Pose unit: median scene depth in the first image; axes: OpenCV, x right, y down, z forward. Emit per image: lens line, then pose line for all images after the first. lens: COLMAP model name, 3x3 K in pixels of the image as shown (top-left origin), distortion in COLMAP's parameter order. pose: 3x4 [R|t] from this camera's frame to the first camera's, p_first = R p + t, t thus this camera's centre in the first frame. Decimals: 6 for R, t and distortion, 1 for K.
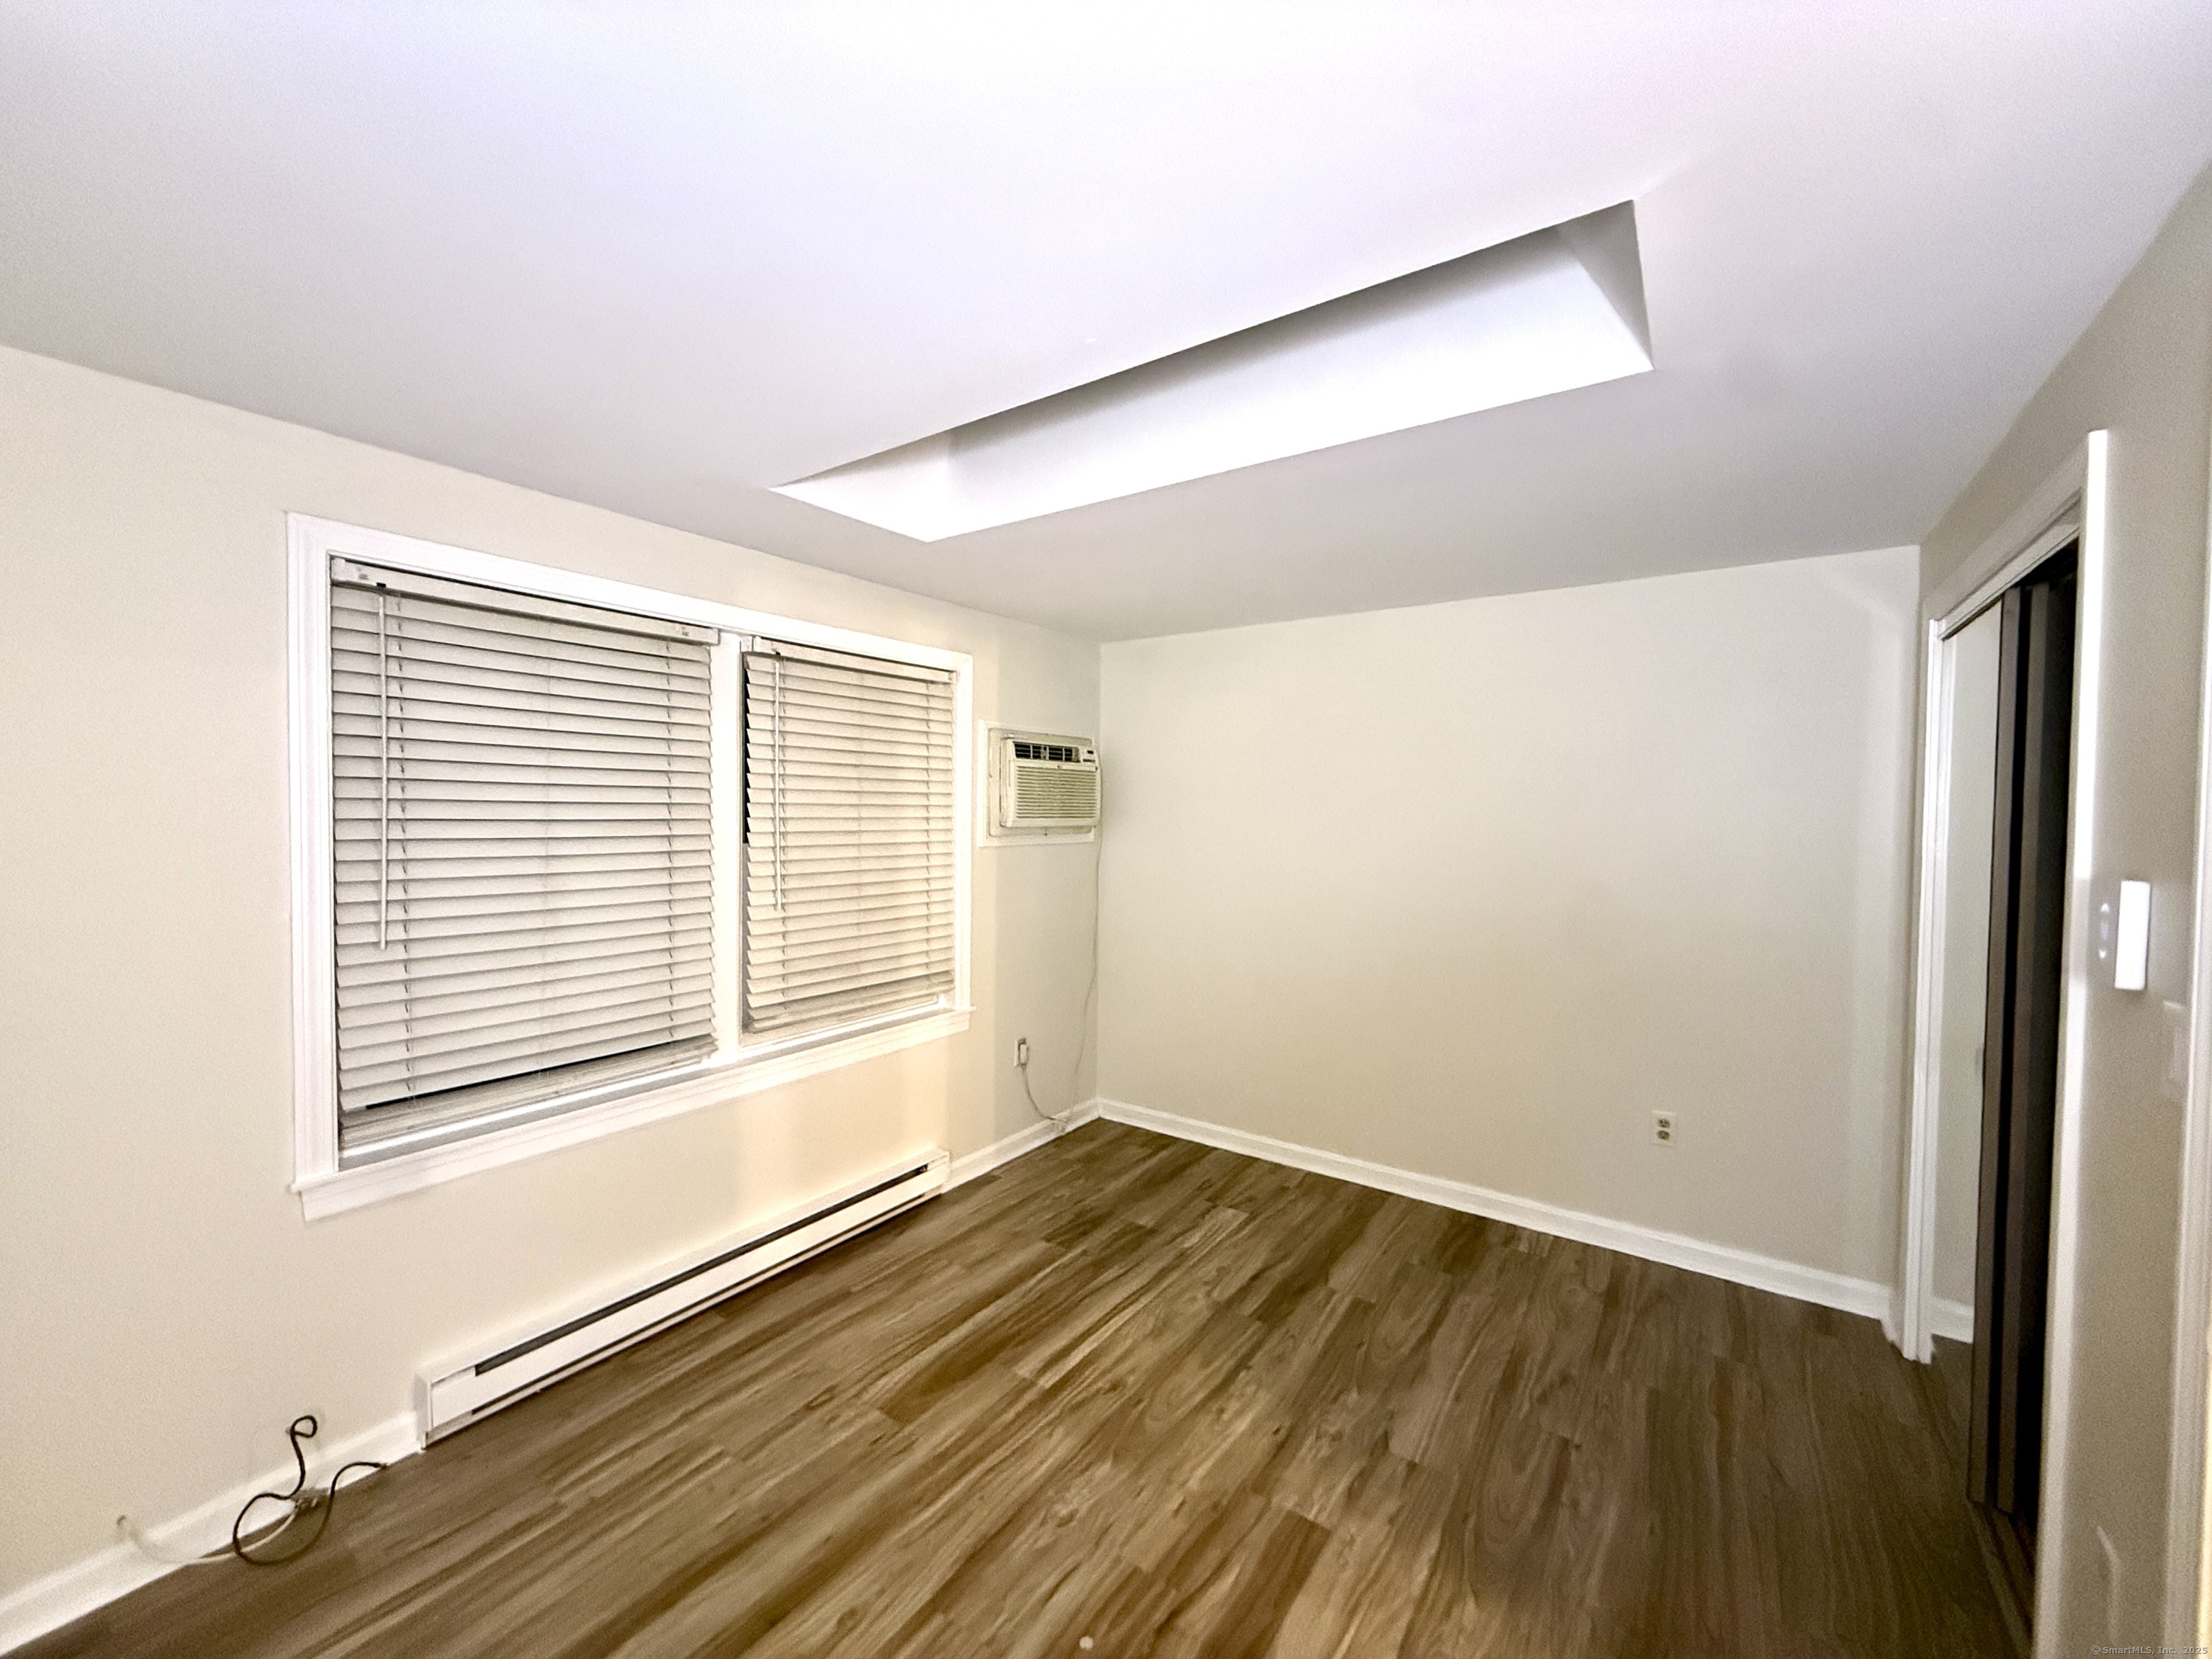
lens RADIAL K [[882.4, 0, 1090.1], [0, 882.4, 828.2], [0, 0, 1]] dist [-0.001801, 0.000168]
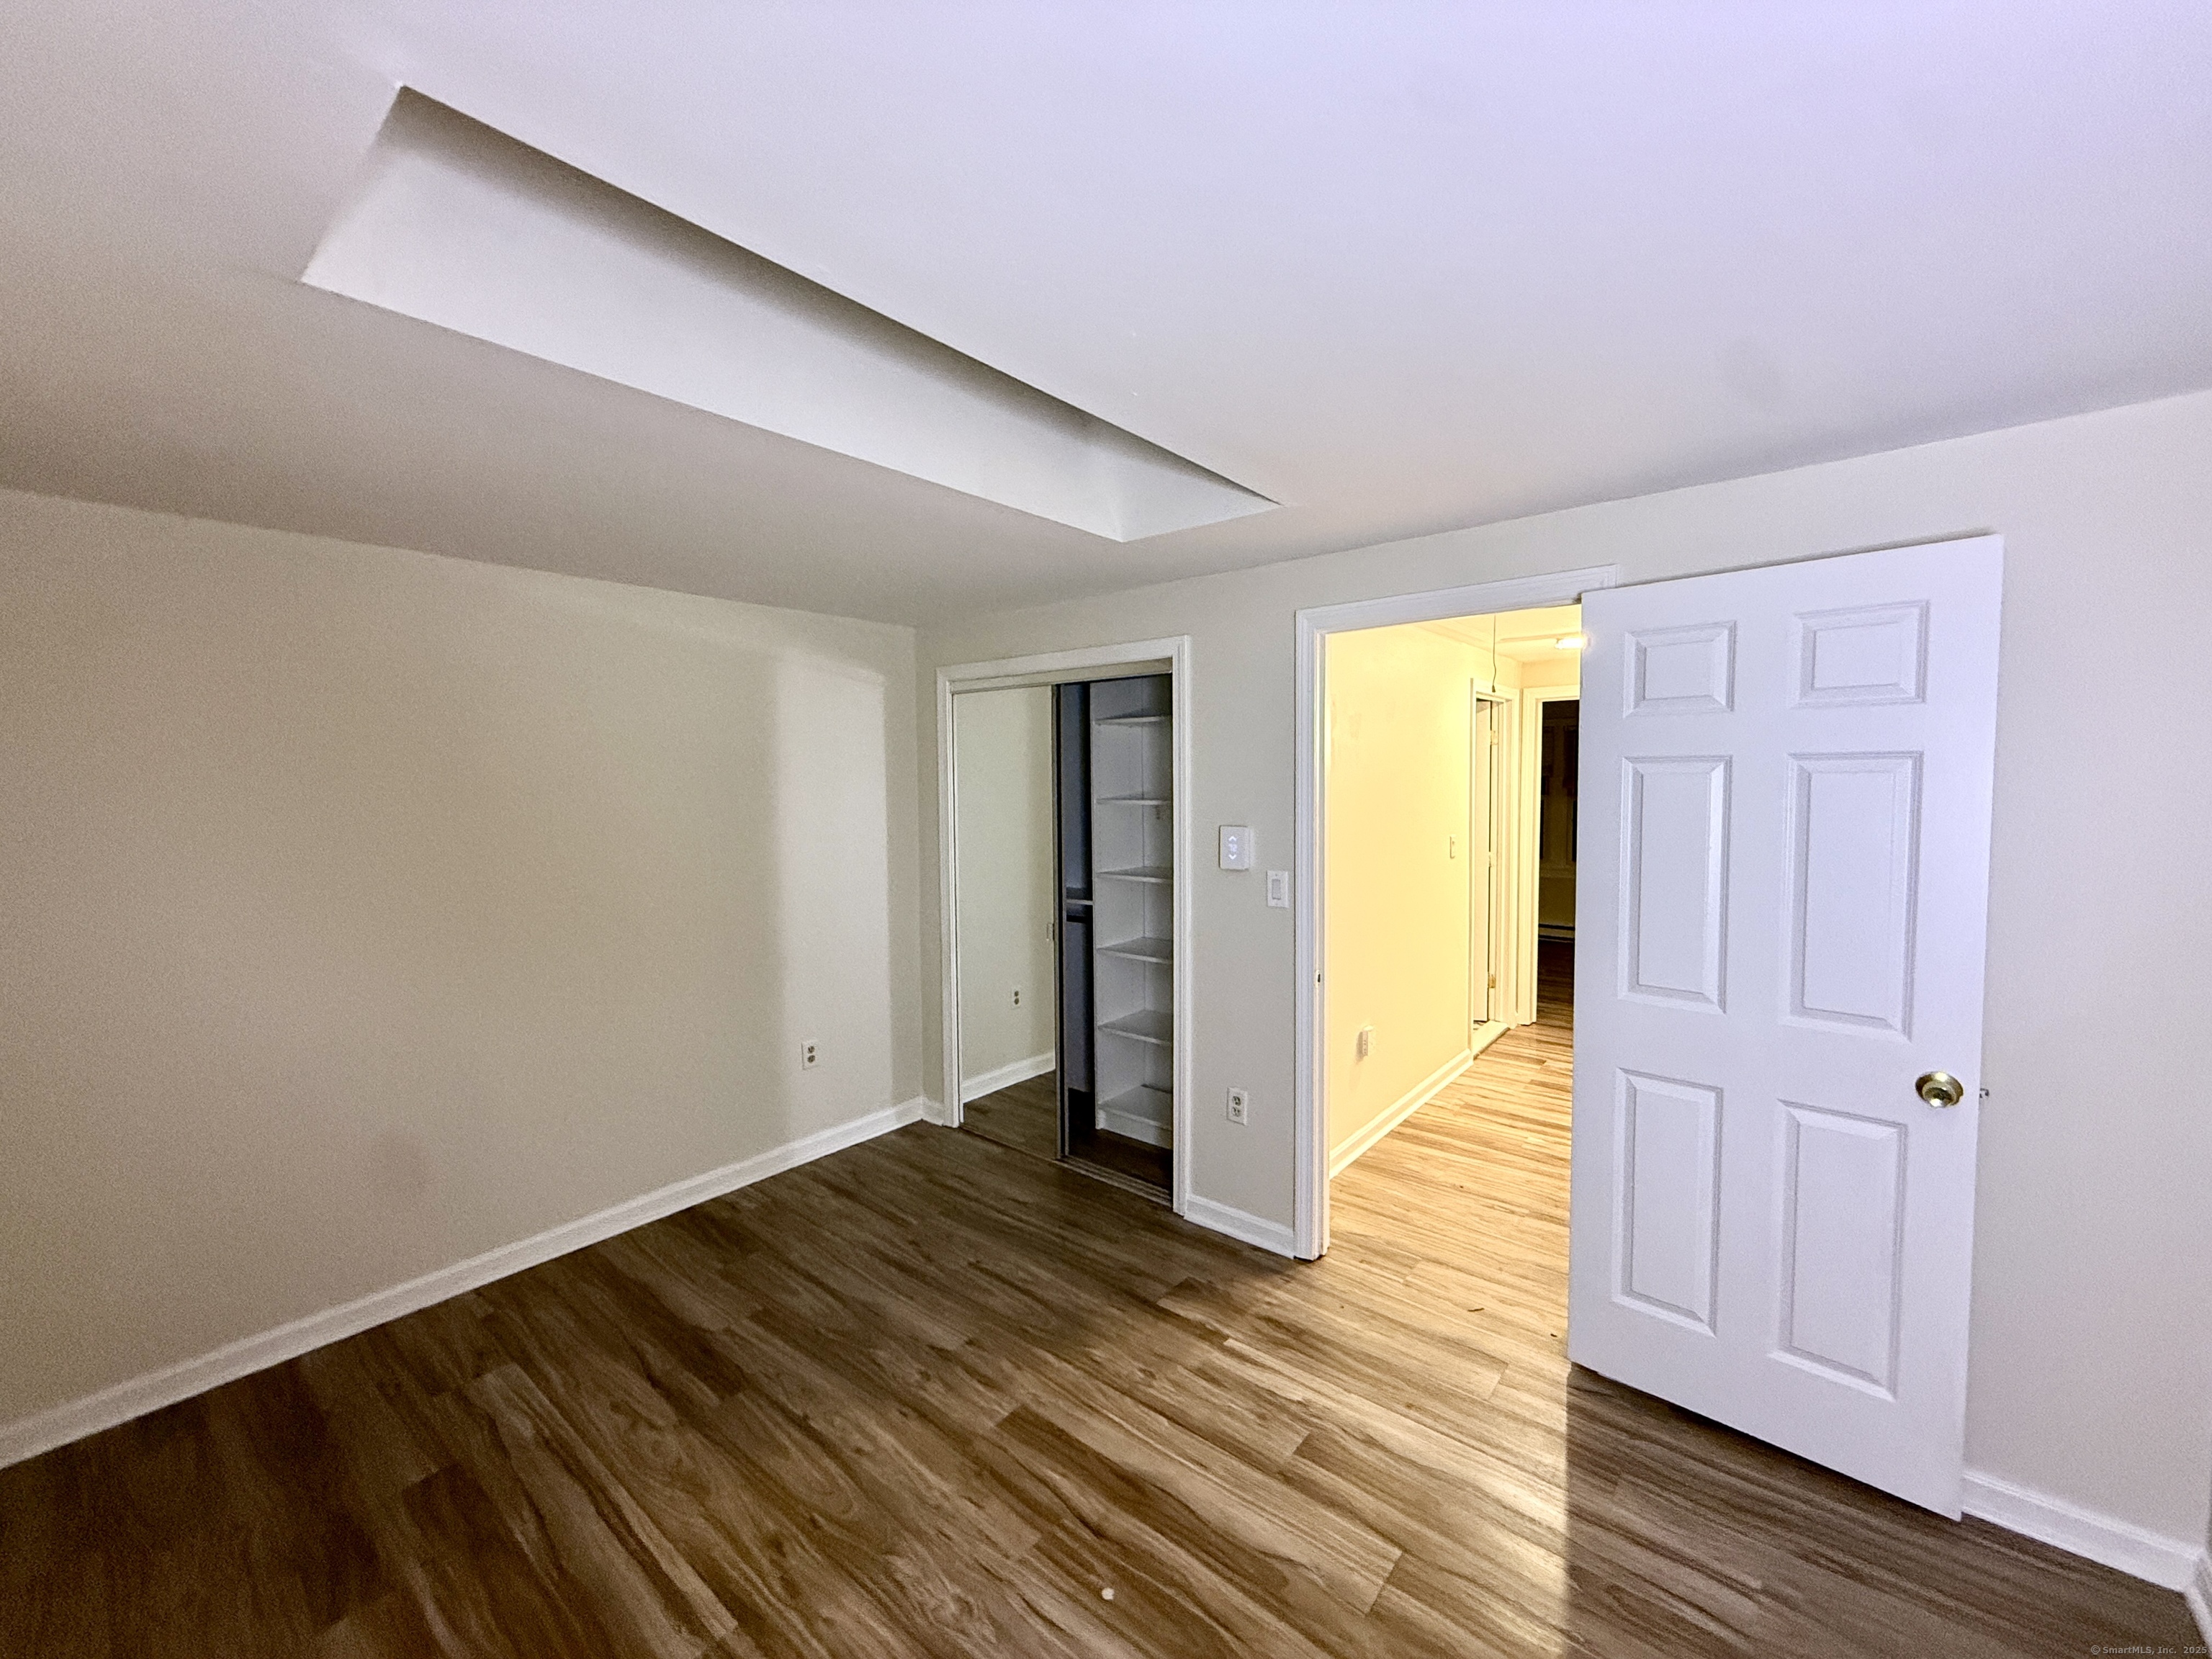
lens RADIAL K [[882.4, 0, 1102.1], [0, 882.4, 832.1], [0, 0, 1]] dist [-0.001801, 0.000168]
pose [[0.073472, -0.073447, 0.994589, -0.704559], [0.040169, 0.996693, 0.070635, -0.058517], [-0.996488, 0.034762, 0.076180, 0.621612]]
